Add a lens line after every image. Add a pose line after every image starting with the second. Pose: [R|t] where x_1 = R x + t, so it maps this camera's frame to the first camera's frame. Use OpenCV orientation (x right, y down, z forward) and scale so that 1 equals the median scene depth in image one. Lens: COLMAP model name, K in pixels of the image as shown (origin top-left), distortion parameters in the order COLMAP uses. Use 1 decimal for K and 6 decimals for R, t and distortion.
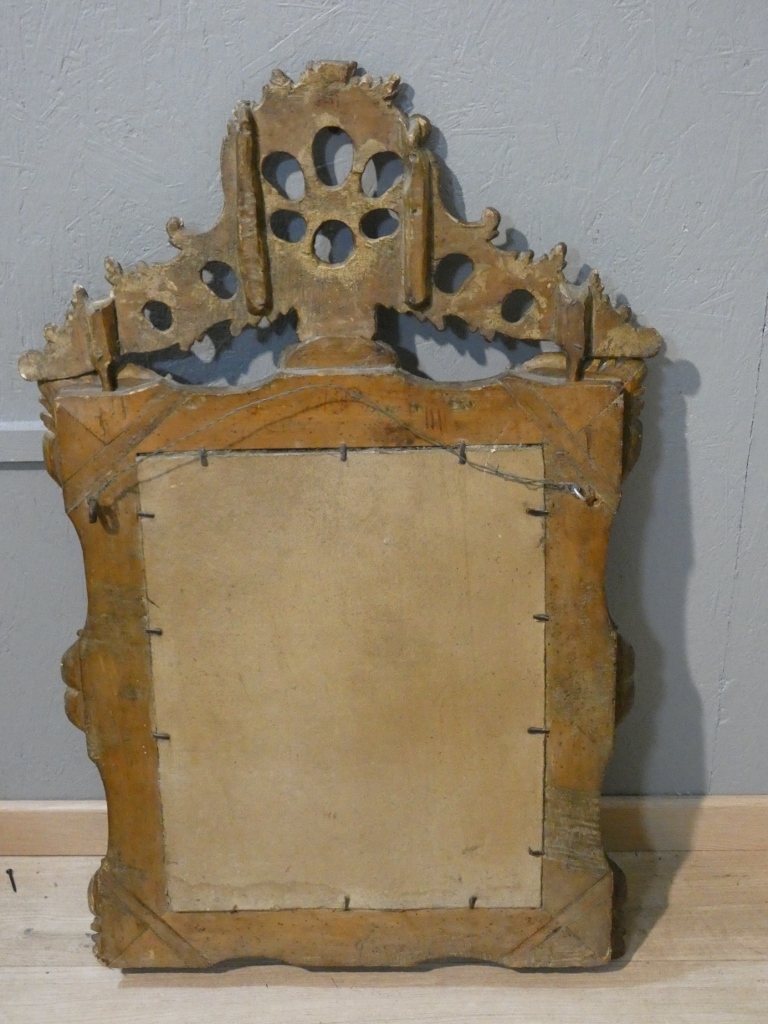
lens RADIAL K [[1959.4, 0, 387.7], [0, 1959.4, 509.7], [0, 0, 1]] dist [0.165623, 0.000000]
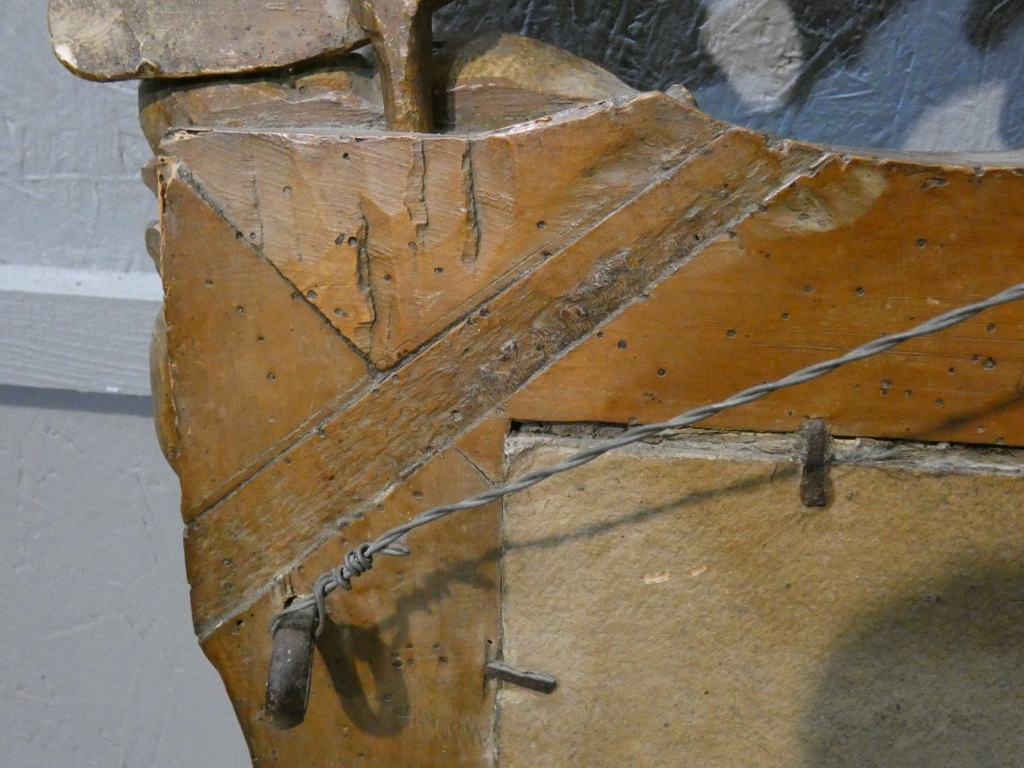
lens RADIAL K [[971.9, 0, 508.2], [0, 971.9, 384.7], [0, 0, 1]] dist [-0.005201, 0.000000]
pose [[0.994671, 0.084408, -0.059196, -0.121542], [-0.085242, 0.996291, -0.011713, -0.031328], [0.057988, 0.016696, 0.998178, 0.888058]]
